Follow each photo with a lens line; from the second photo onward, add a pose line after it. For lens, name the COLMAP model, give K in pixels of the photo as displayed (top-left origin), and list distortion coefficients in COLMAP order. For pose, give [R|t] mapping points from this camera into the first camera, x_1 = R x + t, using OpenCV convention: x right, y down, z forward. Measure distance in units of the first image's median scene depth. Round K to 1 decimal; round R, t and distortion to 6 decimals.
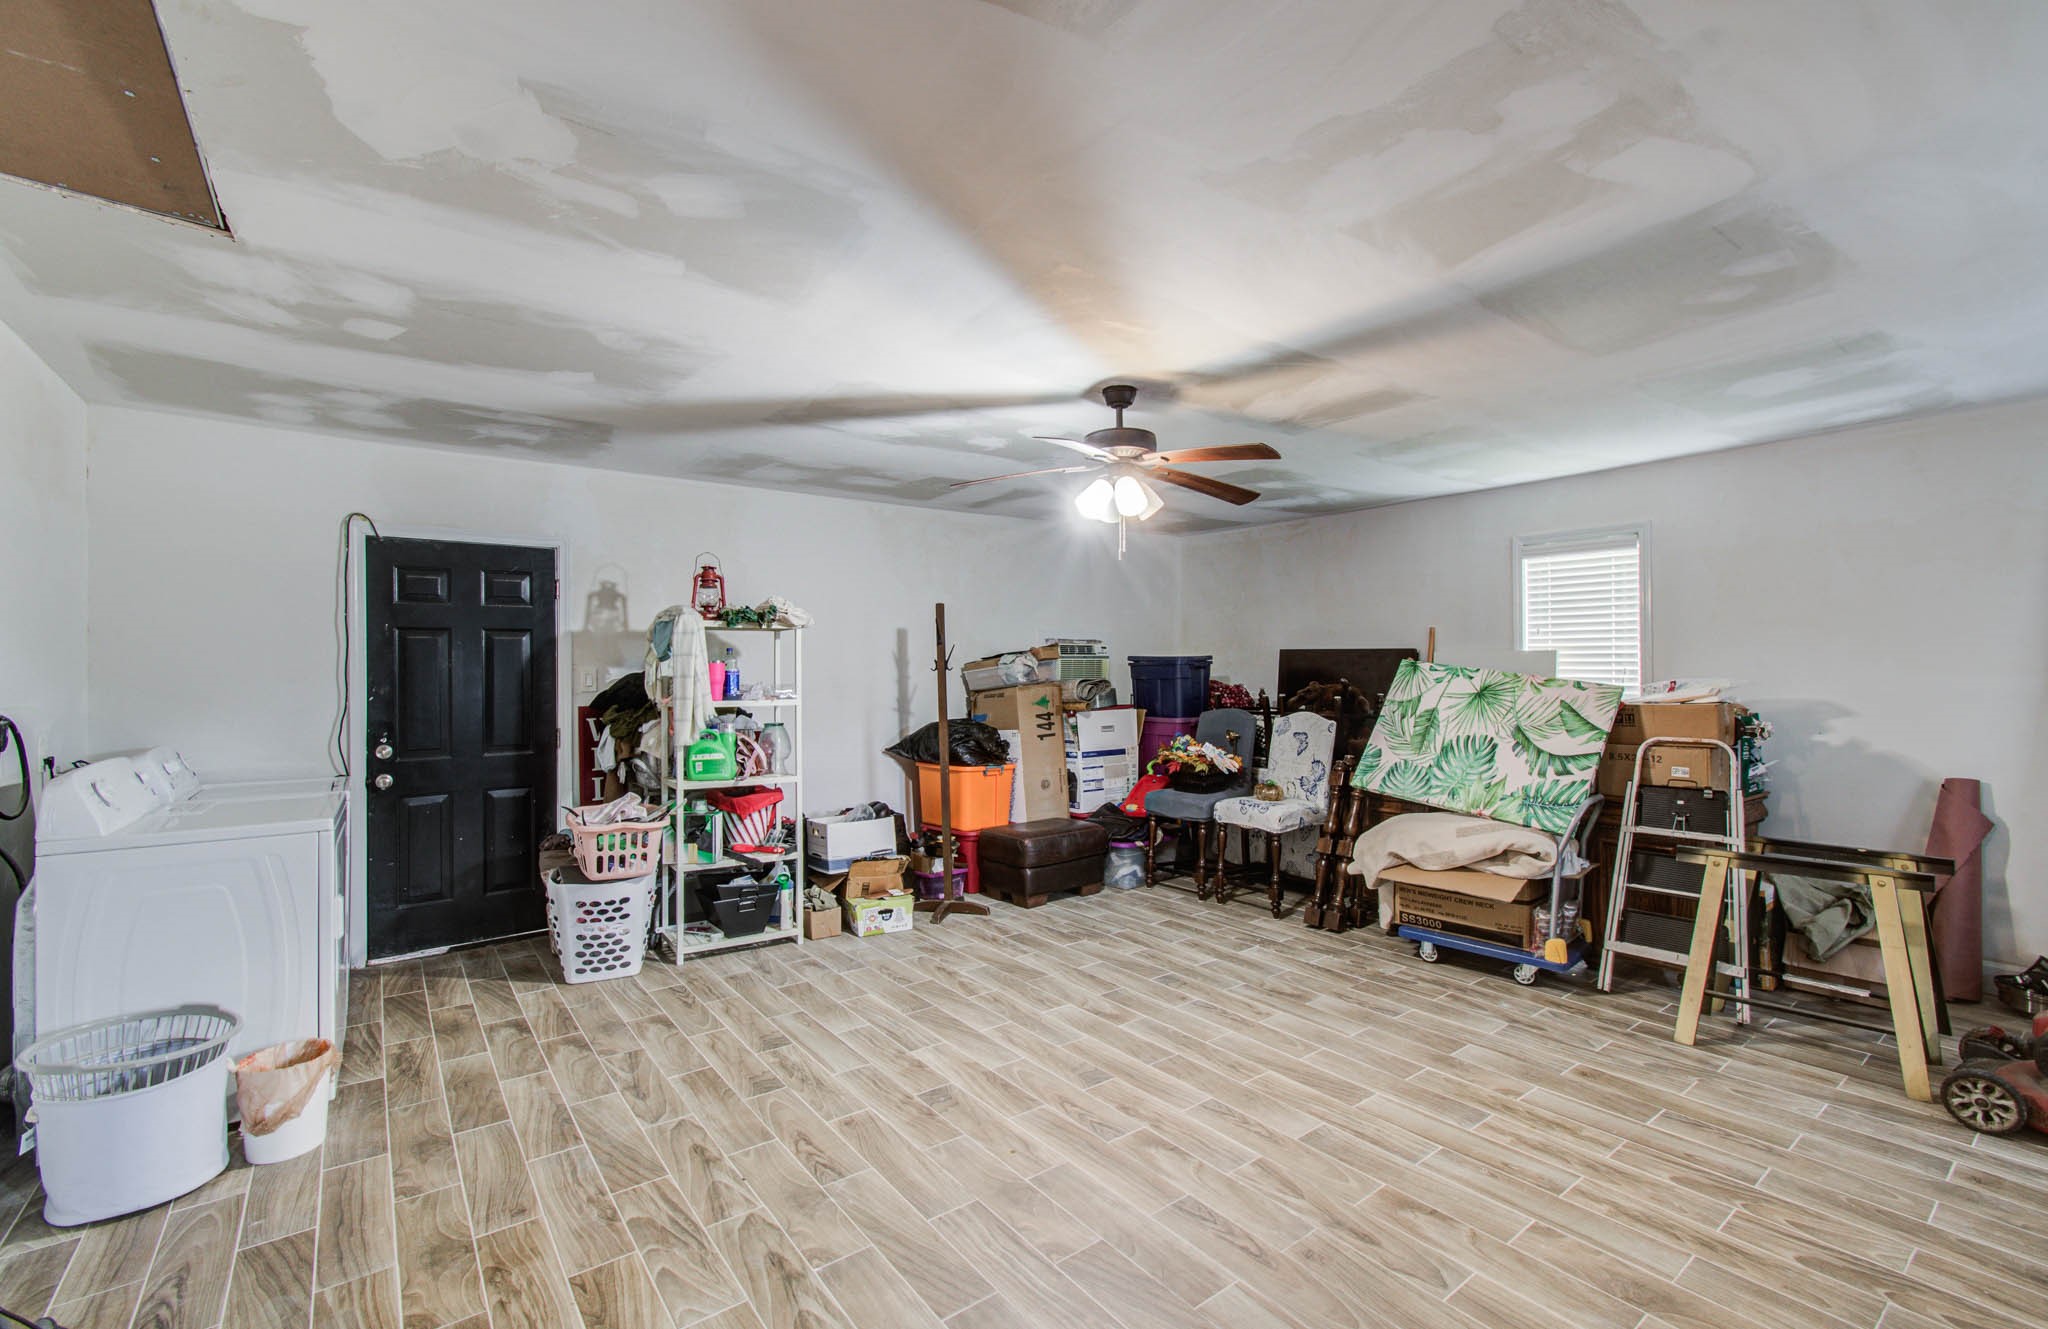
lens RADIAL K [[881.0, 0, 1023.8], [0, 881.0, 654.7], [0, 0, 1]] dist [-0.089997, 0.094450]
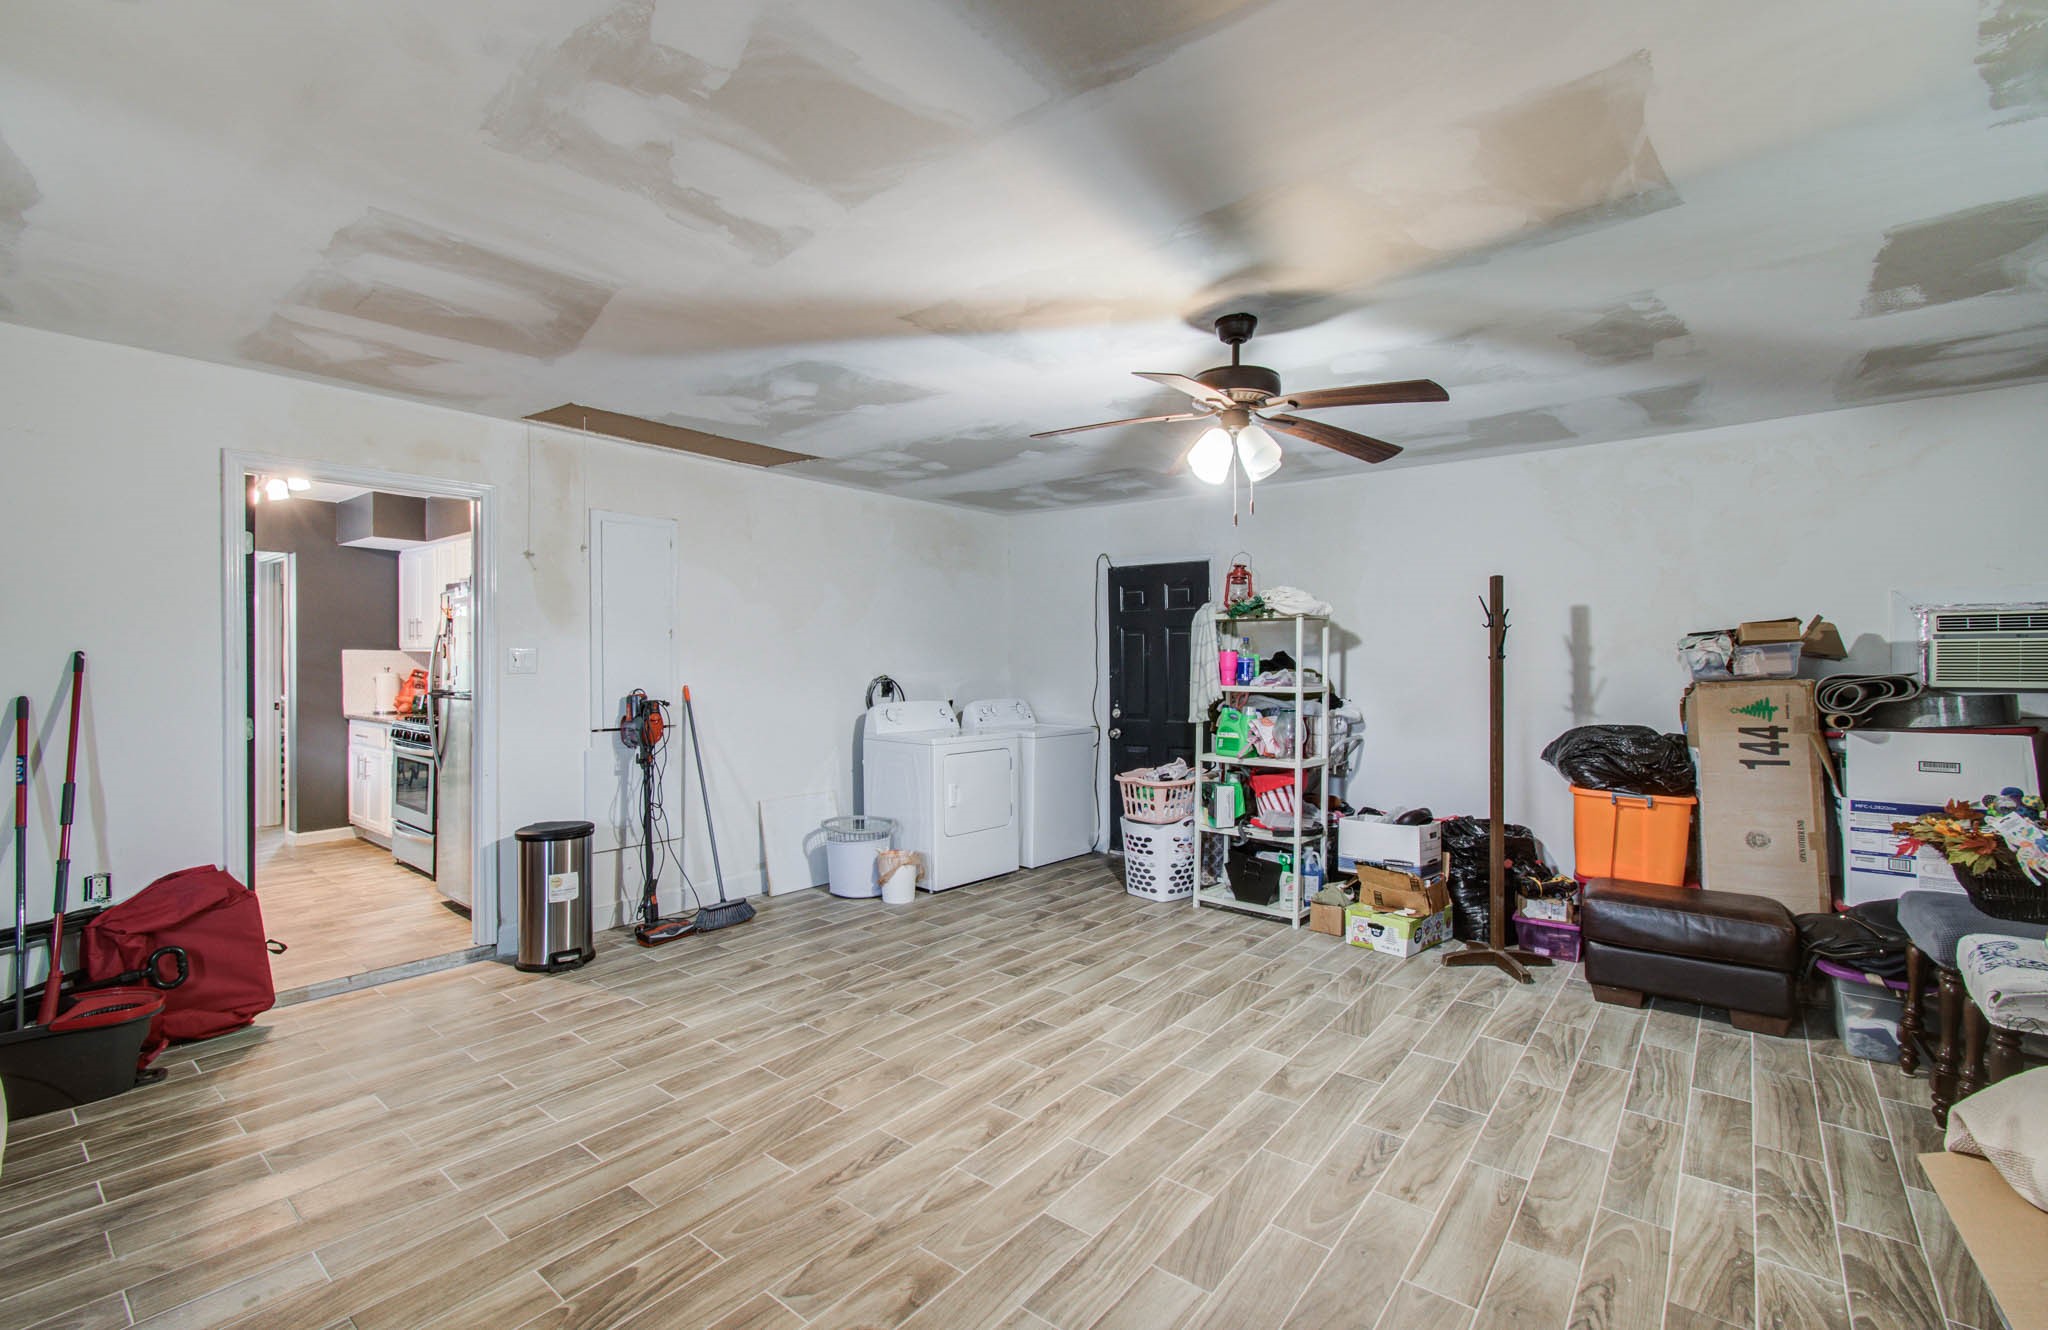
lens RADIAL K [[886.3, 0, 1024.0], [0, 886.3, 665.0], [0, 0, 1]] dist [-0.002416, 0.000514]
pose [[0.238886, 0.007797, -0.971016, 0.765993], [0.018253, 0.999755, 0.012518, 0.008136], [0.970876, -0.020715, 0.238685, 0.522555]]
